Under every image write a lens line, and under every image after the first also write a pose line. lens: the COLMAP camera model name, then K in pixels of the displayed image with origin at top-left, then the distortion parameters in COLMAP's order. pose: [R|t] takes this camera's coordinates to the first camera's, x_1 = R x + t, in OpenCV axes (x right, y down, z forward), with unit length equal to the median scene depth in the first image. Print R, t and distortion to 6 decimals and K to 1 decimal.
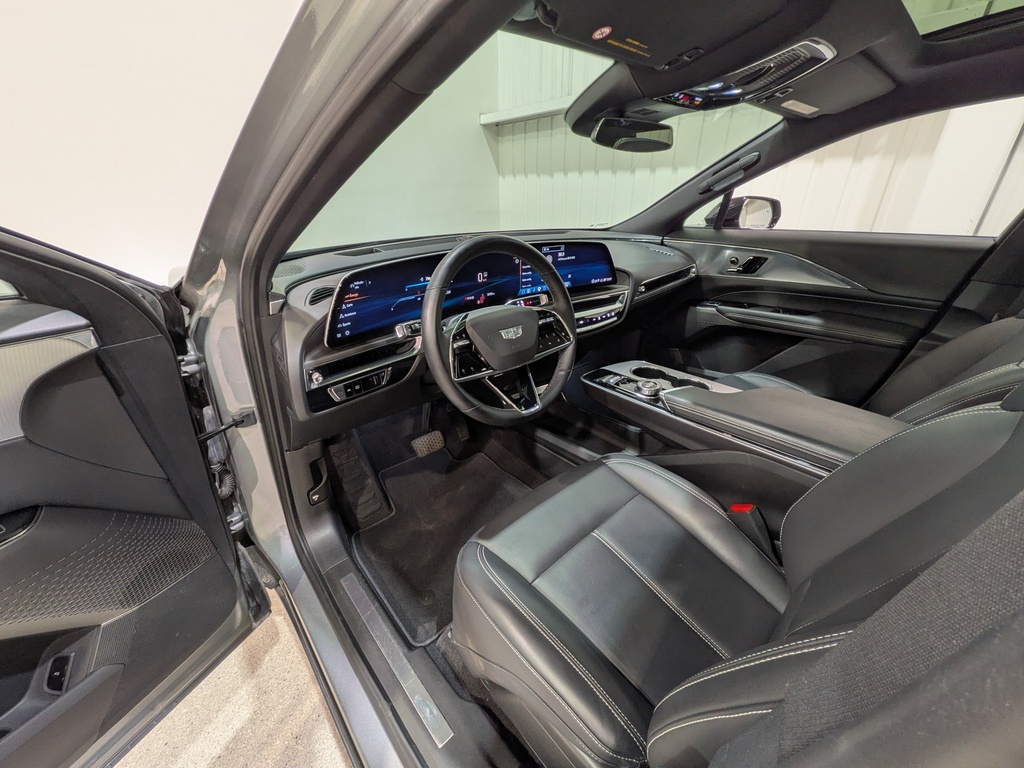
lens RADIAL K [[430.5, 0, 512.0], [0, 430.5, 384.0], [0, 0, 1]] dist [-0.019805, -0.000124]
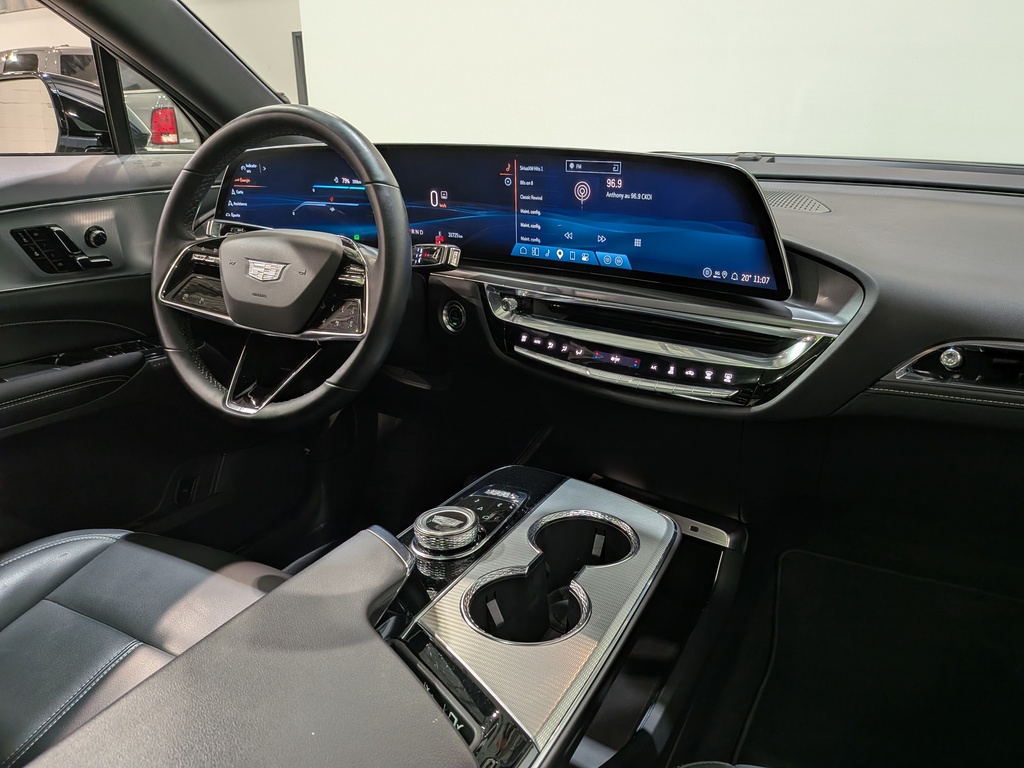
lens RADIAL K [[744.3, 0, 512.0], [0, 744.3, 384.0], [0, 0, 1]] dist [0.093521, -0.175769]
pose [[0.320335, 0.326285, -0.889339, 0.879386], [-0.390448, 0.900834, 0.189865, -0.253719], [0.863097, 0.286420, 0.415966, 0.751478]]
